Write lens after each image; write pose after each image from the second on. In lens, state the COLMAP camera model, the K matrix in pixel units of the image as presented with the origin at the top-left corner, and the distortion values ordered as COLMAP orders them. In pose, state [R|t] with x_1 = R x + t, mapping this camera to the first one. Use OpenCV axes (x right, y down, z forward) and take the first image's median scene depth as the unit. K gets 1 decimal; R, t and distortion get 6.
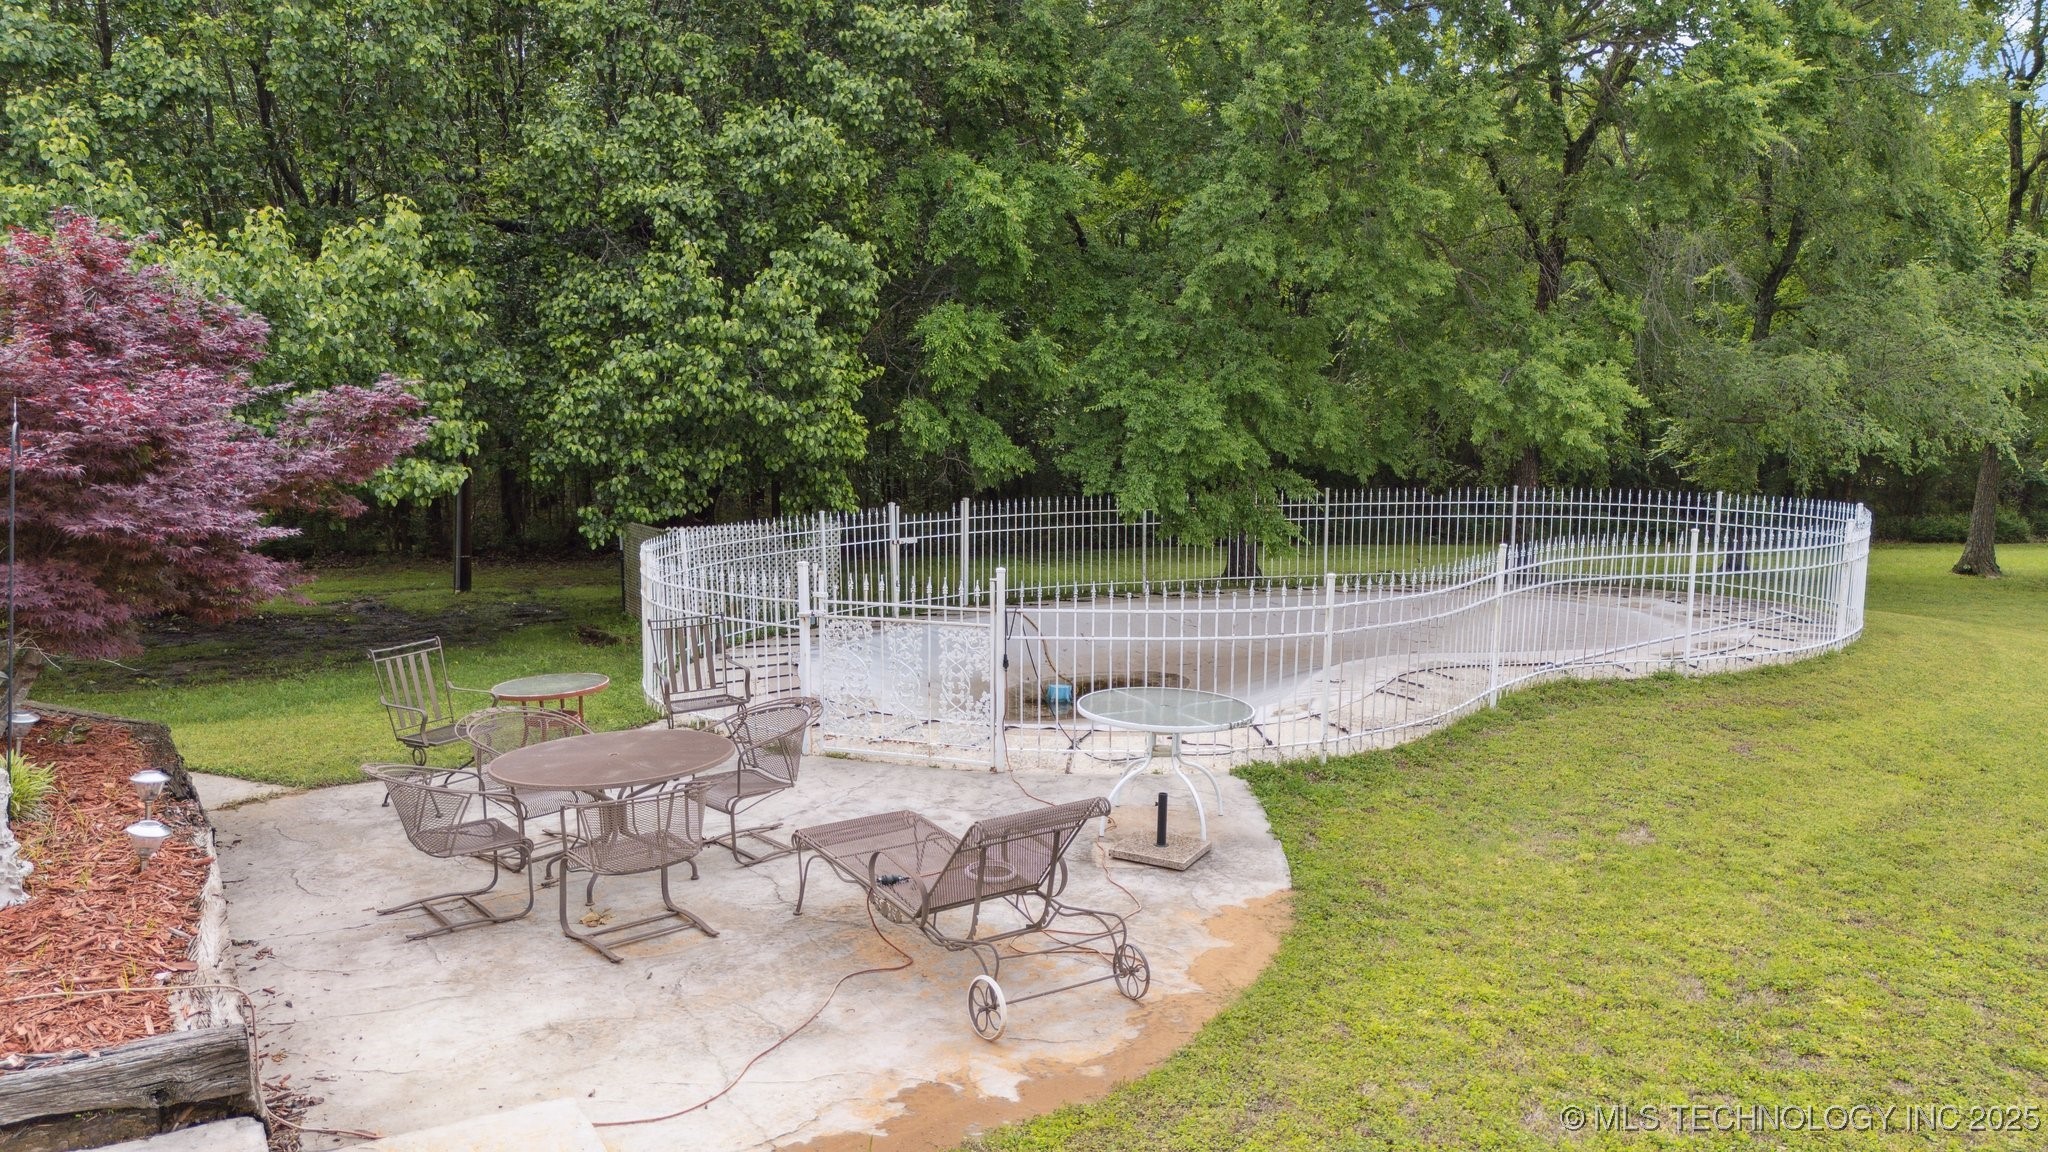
lens RADIAL K [[1510.3, 0, 1018.1], [0, 1510.3, 572.5], [0, 0, 1]] dist [0.069283, -0.059664]
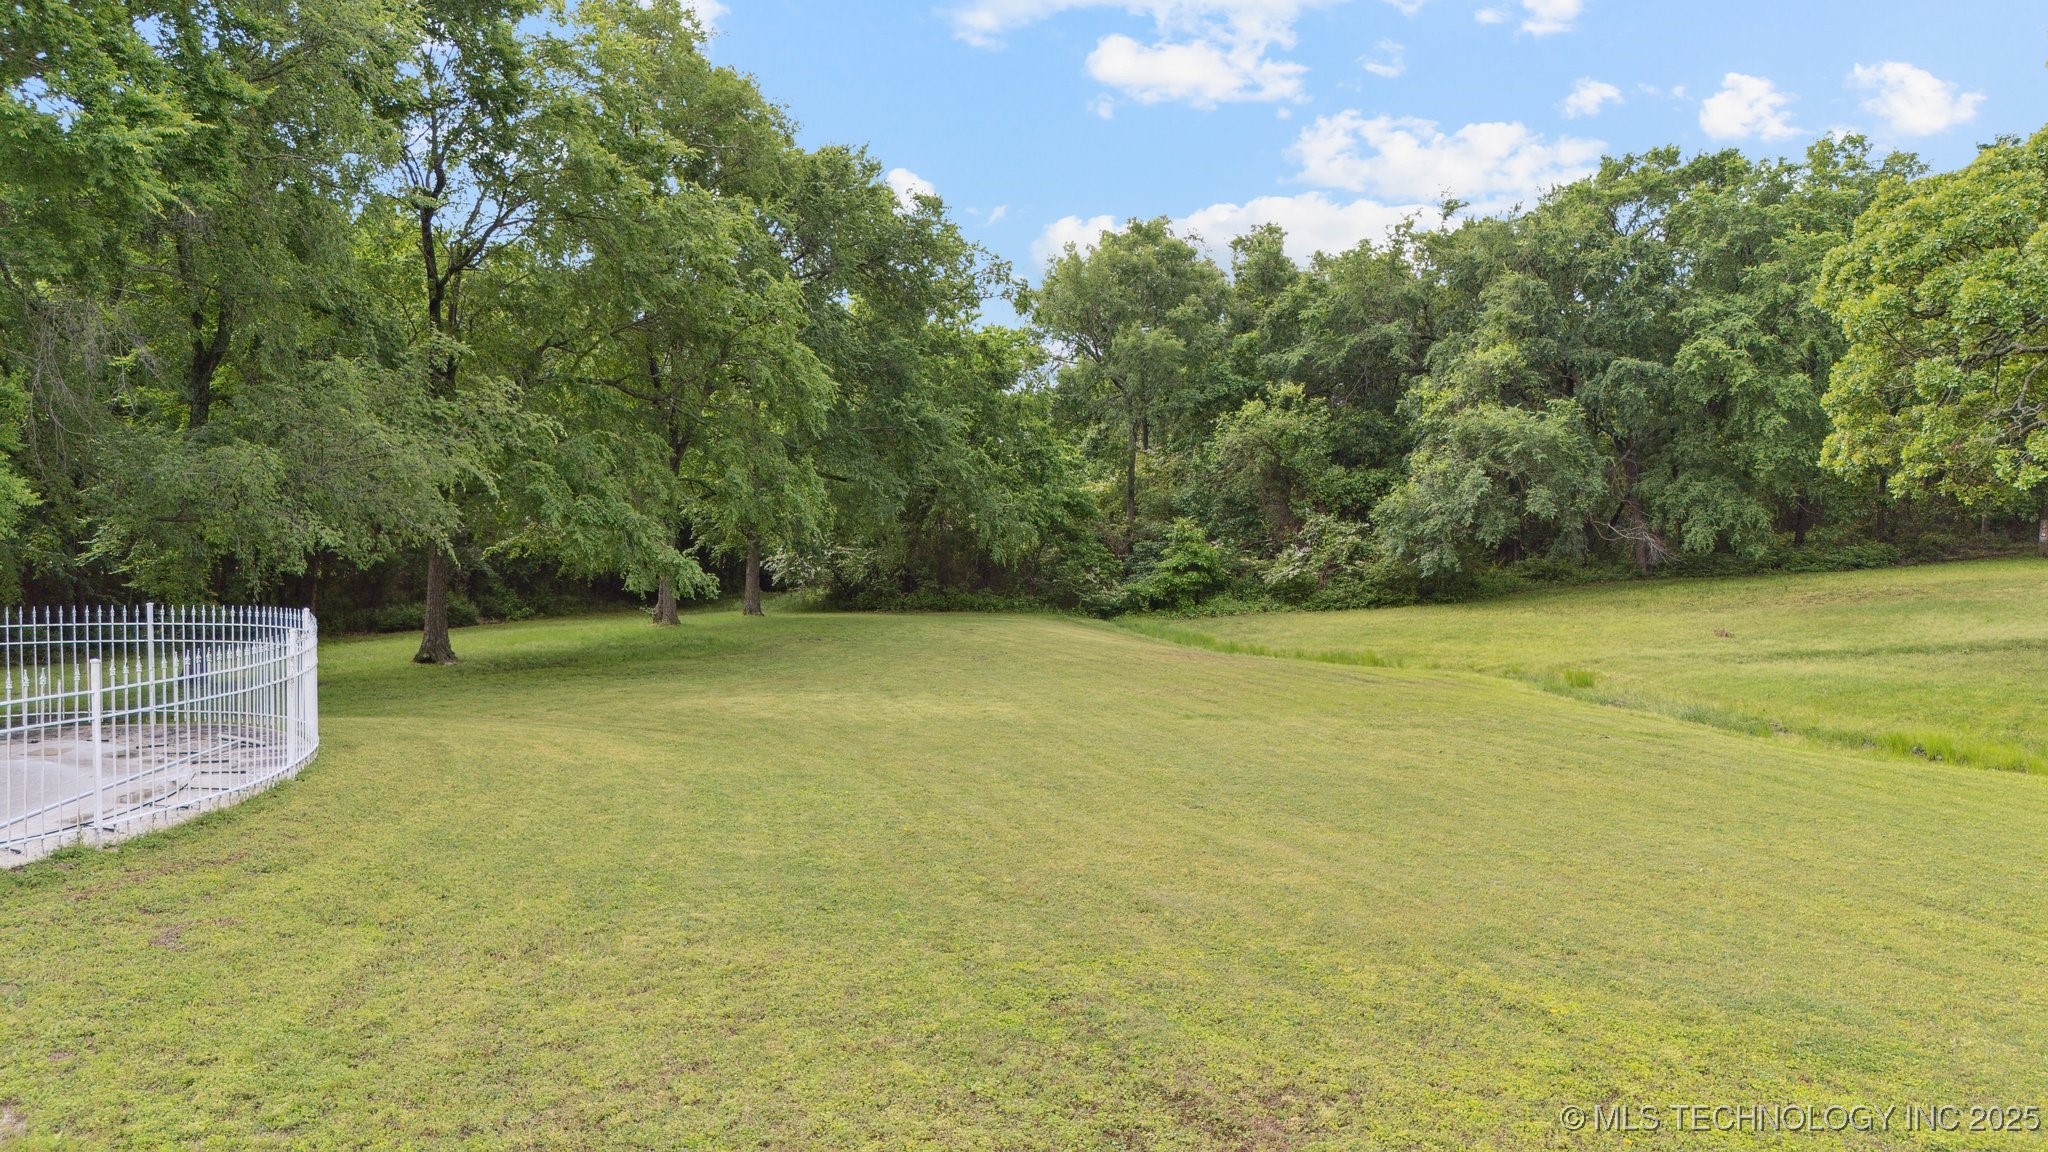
lens RADIAL K [[1510.3, 0, 1018.1], [0, 1510.3, 572.5], [0, 0, 1]] dist [0.069283, -0.059664]
pose [[0.602788, -0.045615, 0.796596, 0.073480], [0.094652, 0.995403, -0.014625, -0.012097], [-0.792267, 0.084215, 0.604335, 0.100919]]
